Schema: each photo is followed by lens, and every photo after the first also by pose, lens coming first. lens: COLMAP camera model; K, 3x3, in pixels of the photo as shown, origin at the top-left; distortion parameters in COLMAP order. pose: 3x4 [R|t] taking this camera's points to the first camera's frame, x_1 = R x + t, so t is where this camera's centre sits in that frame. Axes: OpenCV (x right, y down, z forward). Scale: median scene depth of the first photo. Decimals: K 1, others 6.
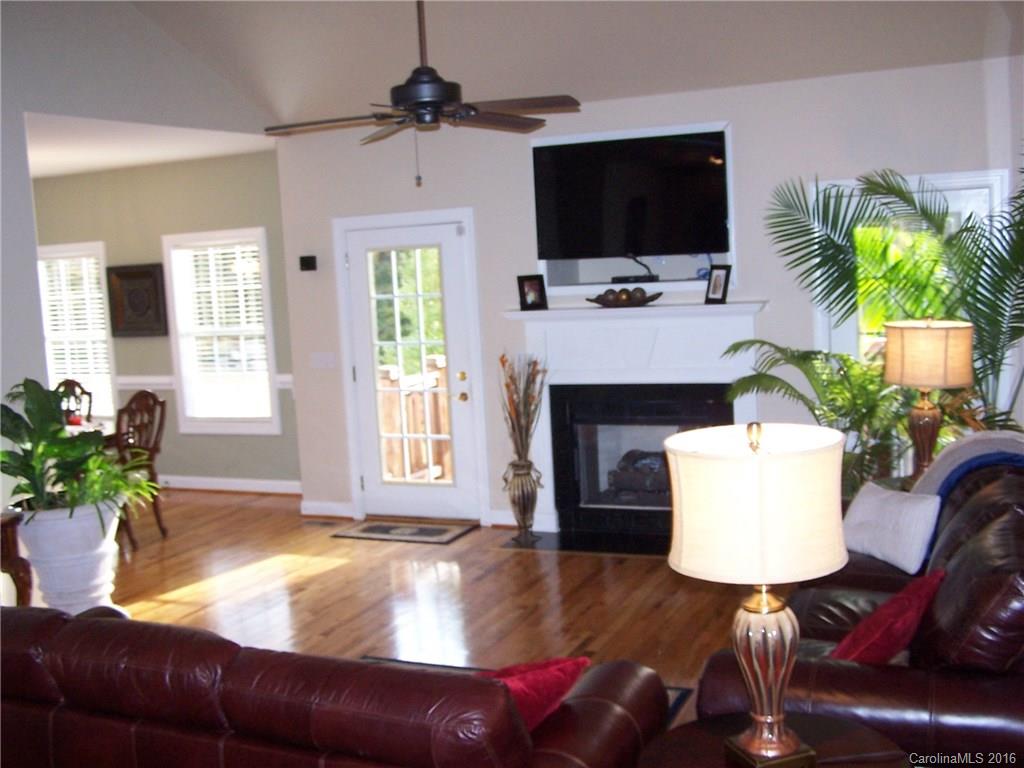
lens RADIAL K [[1147.7, 0, 512.0], [0, 1147.7, 384.0], [0, 0, 1]] dist [0.017396, 0.016975]
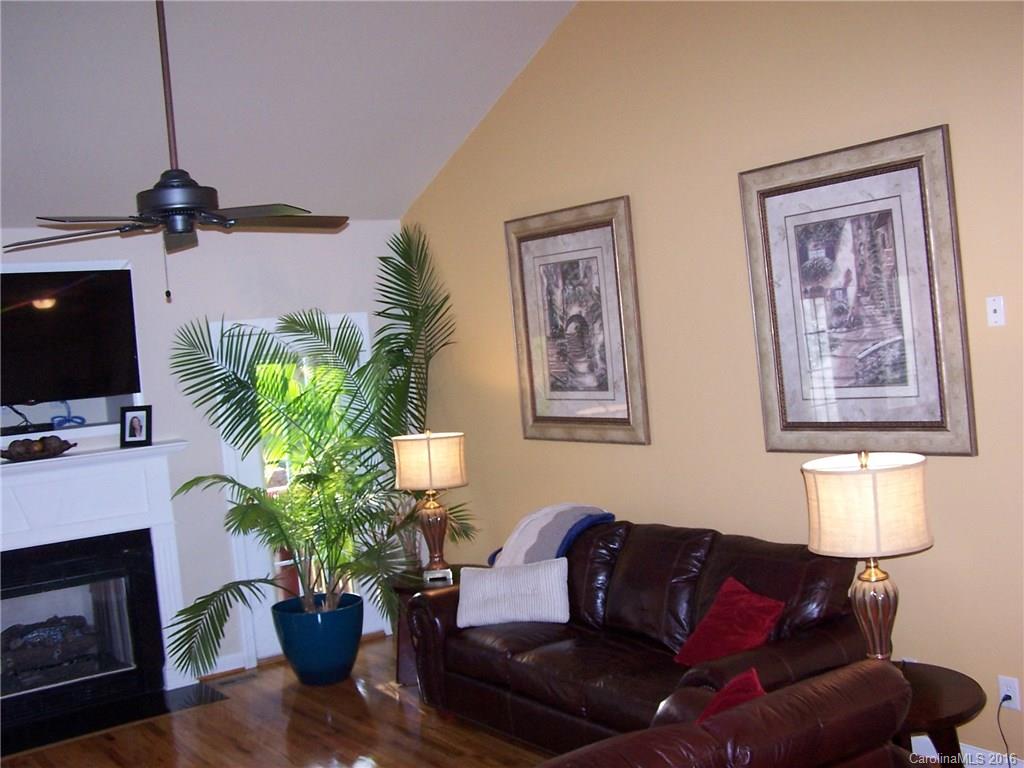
lens RADIAL K [[1205.4, 0, 512.0], [0, 1205.4, 384.0], [0, 0, 1]] dist [-0.155270, -0.001330]
pose [[0.552770, -0.022593, 0.833027, -0.484623], [0.154590, 0.985062, -0.075864, 0.002174], [-0.818870, 0.170713, 0.548005, 0.201242]]
